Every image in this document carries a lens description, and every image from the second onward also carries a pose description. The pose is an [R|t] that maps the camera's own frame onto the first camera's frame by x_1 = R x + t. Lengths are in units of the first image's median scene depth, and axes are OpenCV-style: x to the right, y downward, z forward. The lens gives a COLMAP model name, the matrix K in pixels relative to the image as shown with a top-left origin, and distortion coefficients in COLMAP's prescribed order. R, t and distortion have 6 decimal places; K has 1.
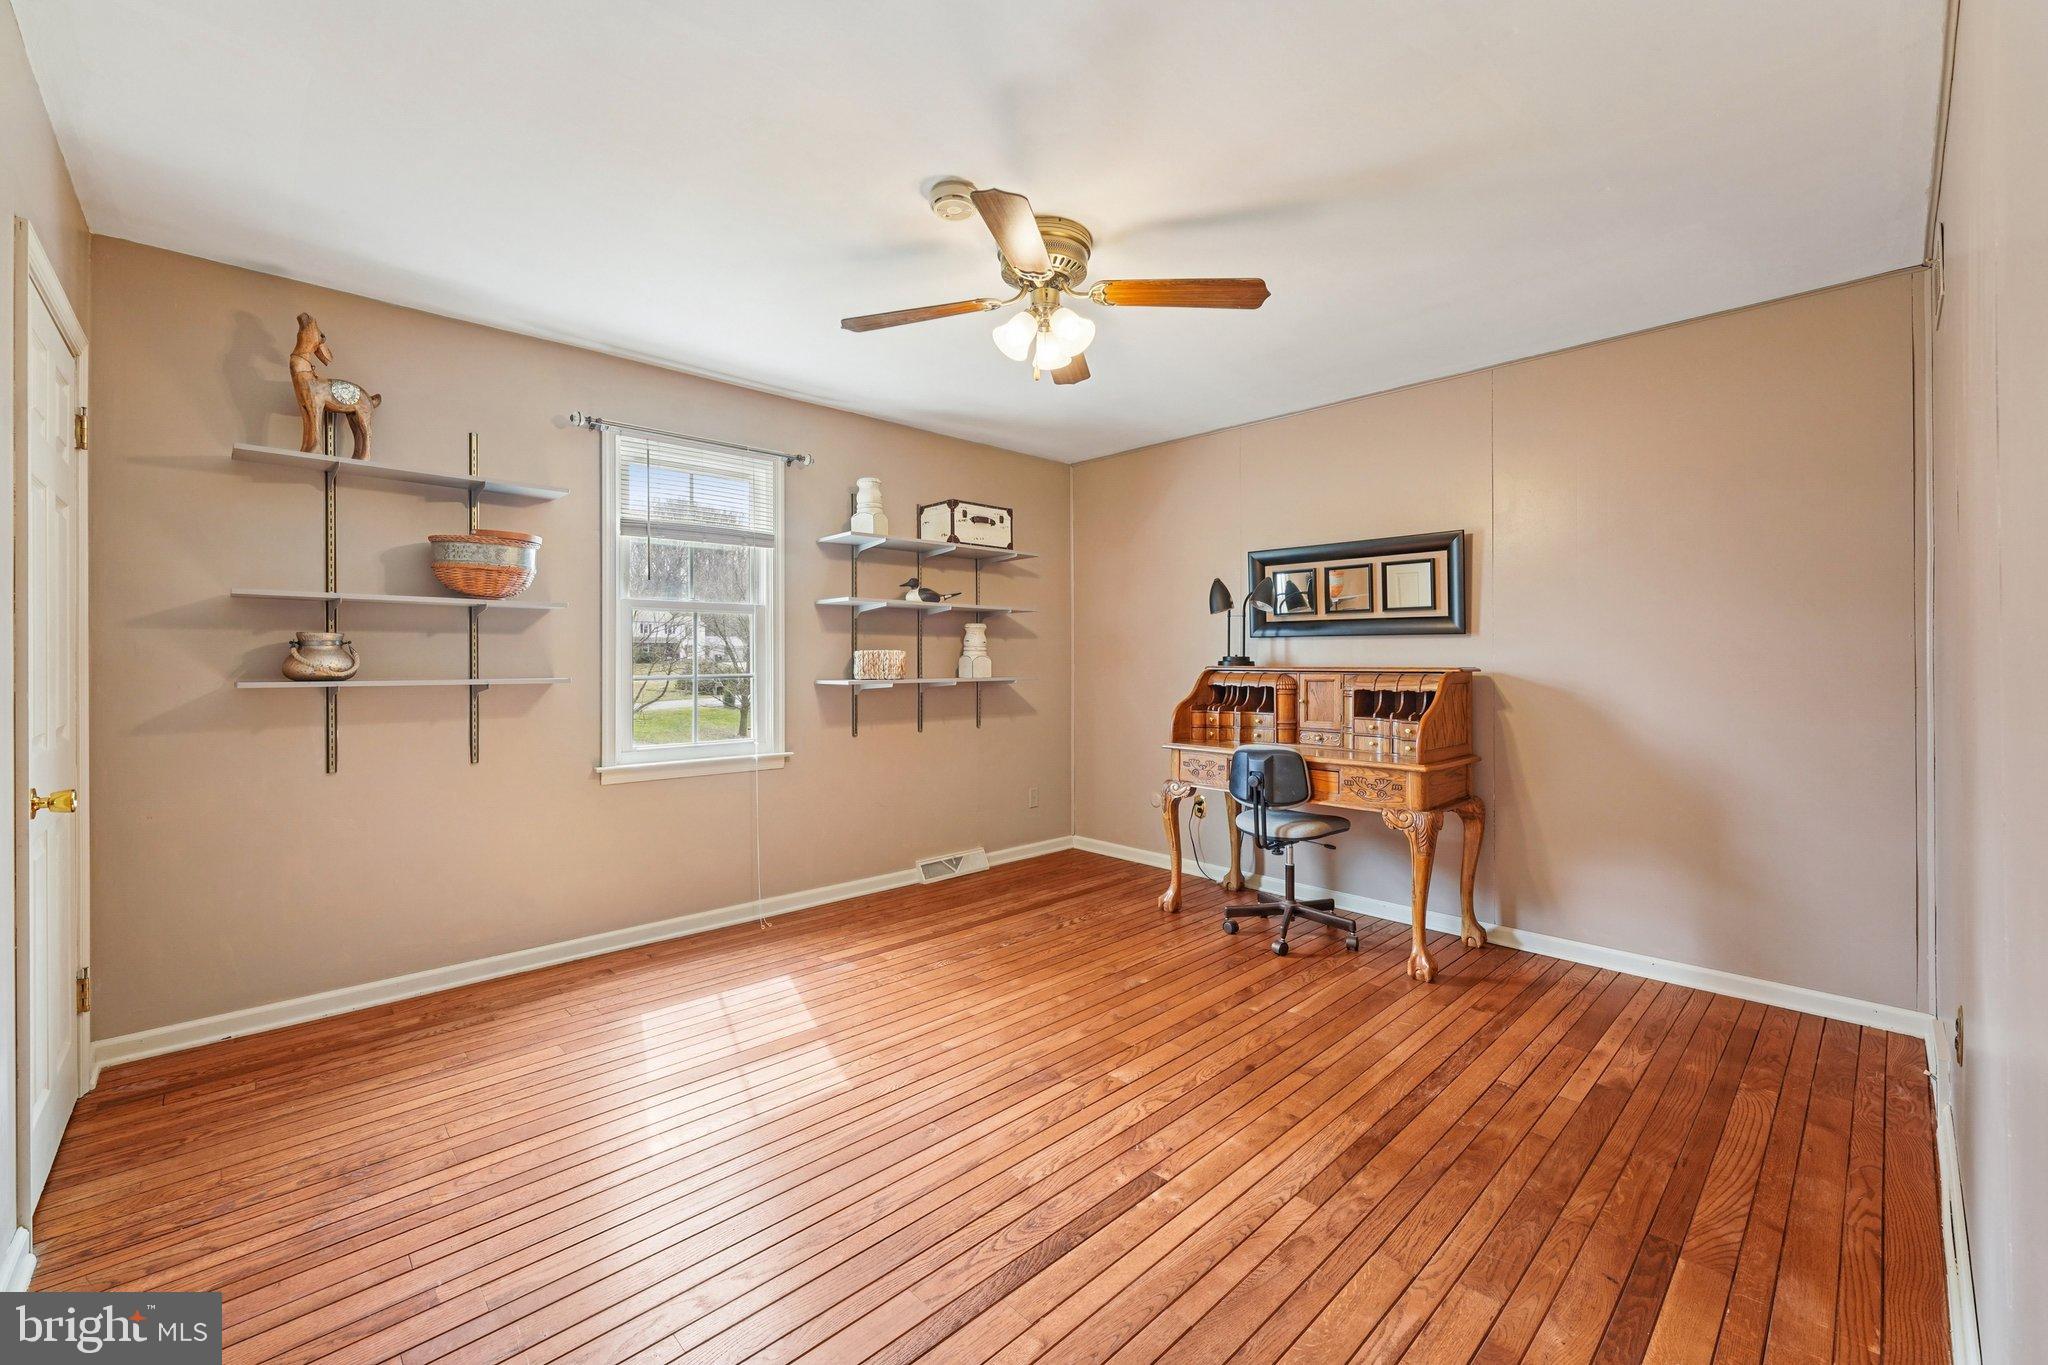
lens RADIAL K [[822.0, 0, 1025.4], [0, 822.0, 663.7], [0, 0, 1]] dist [0.001775, -0.000067]
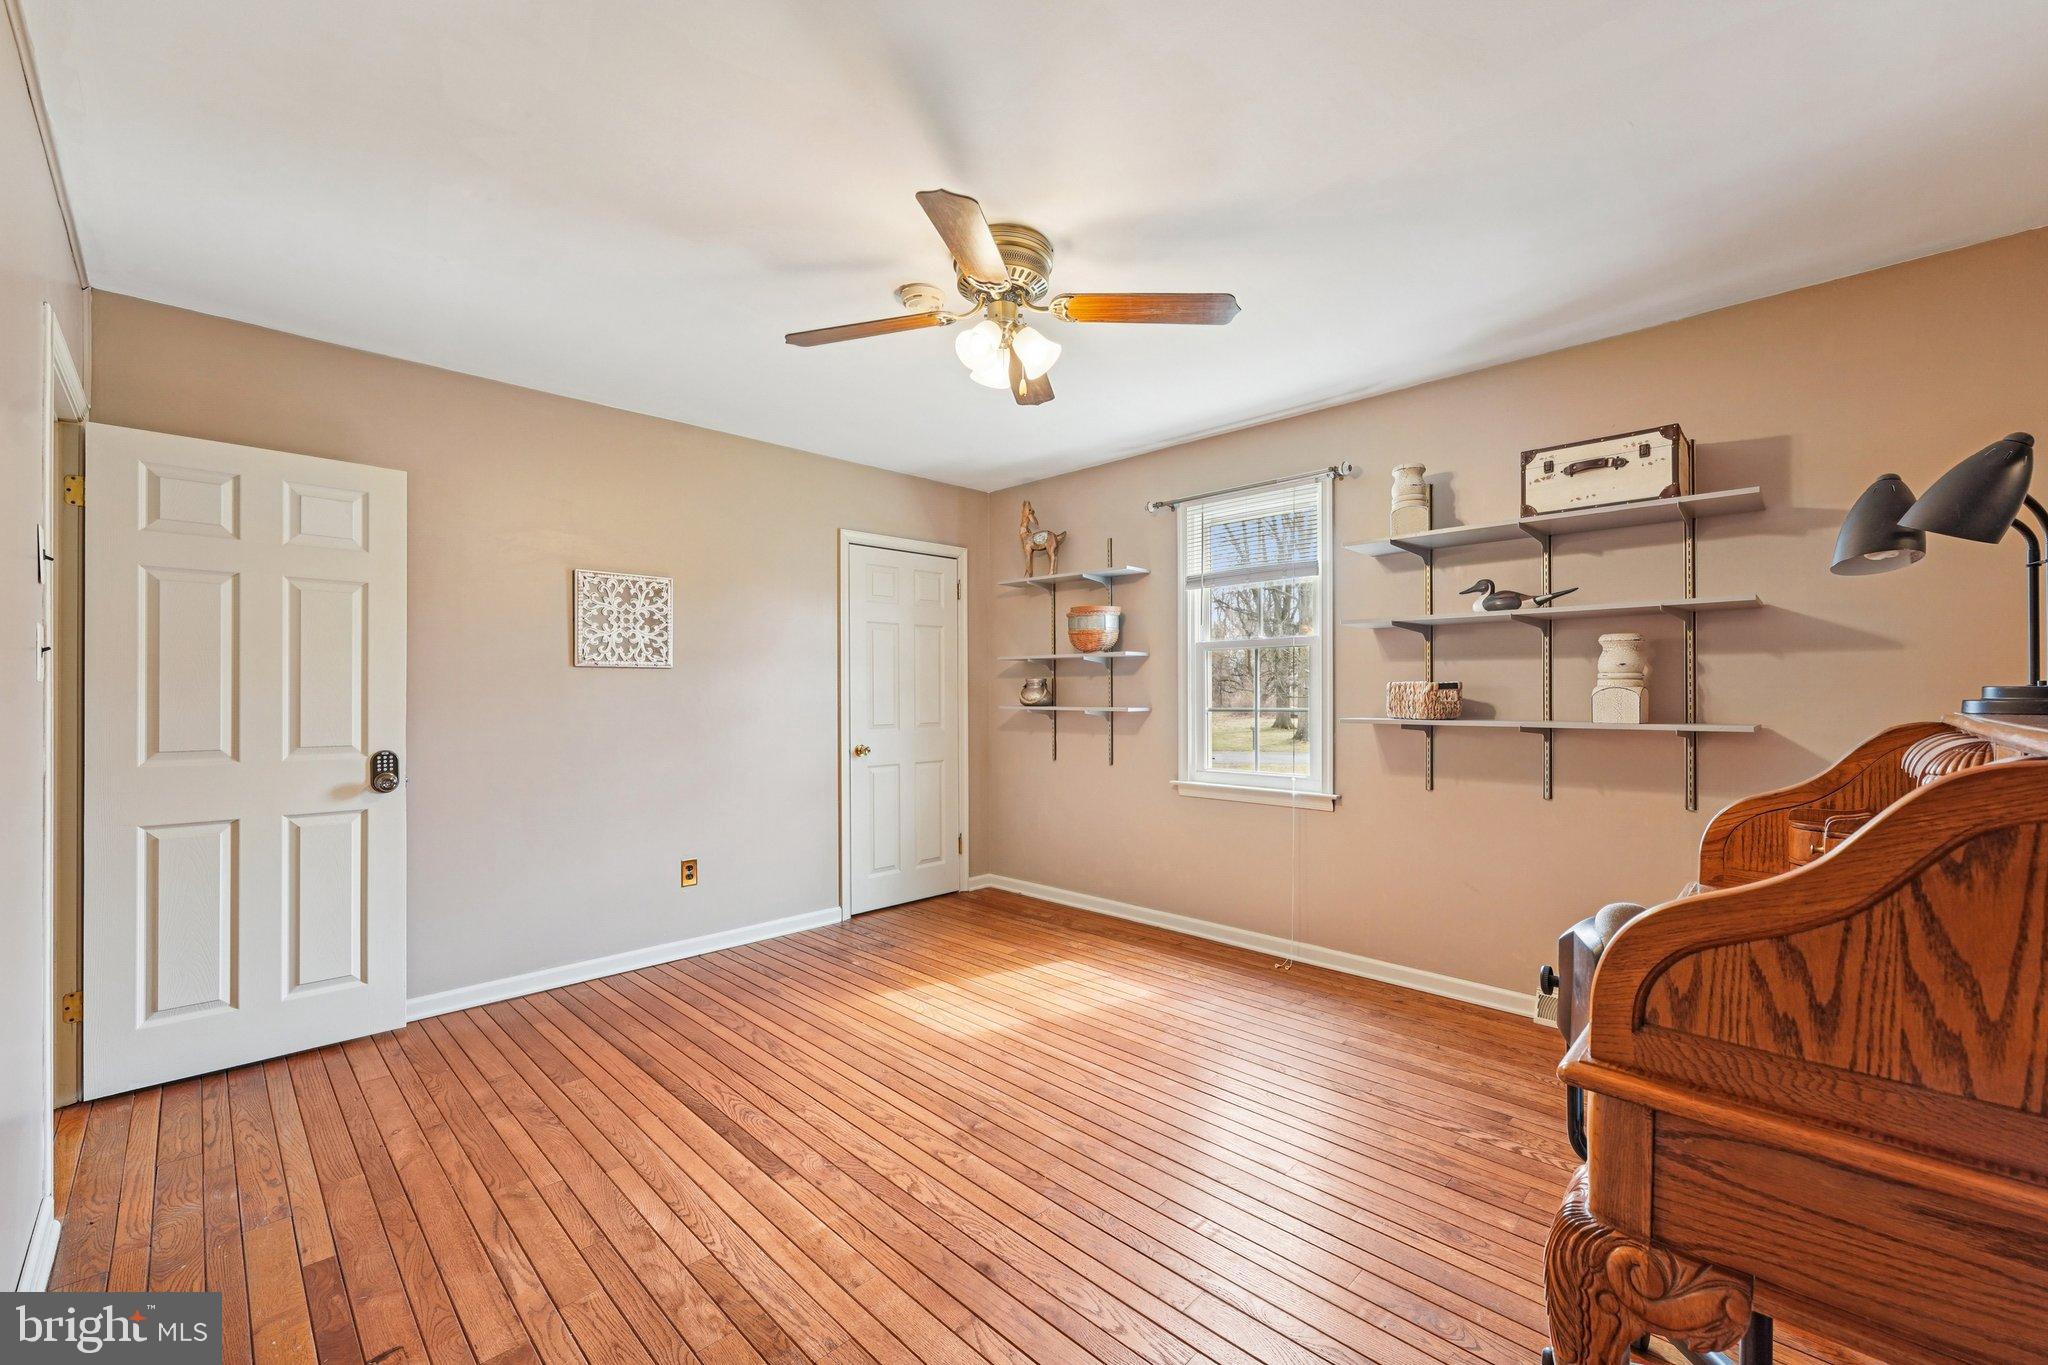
lens RADIAL K [[822.0, 0, 1025.6], [0, 822.0, 694.8], [0, 0, 1]] dist [0.001775, -0.000067]
pose [[0.036188, 0.002483, -0.999342, 0.808471], [-0.003012, 0.999993, 0.002376, -0.006122], [0.999340, 0.002924, 0.036195, 0.826664]]
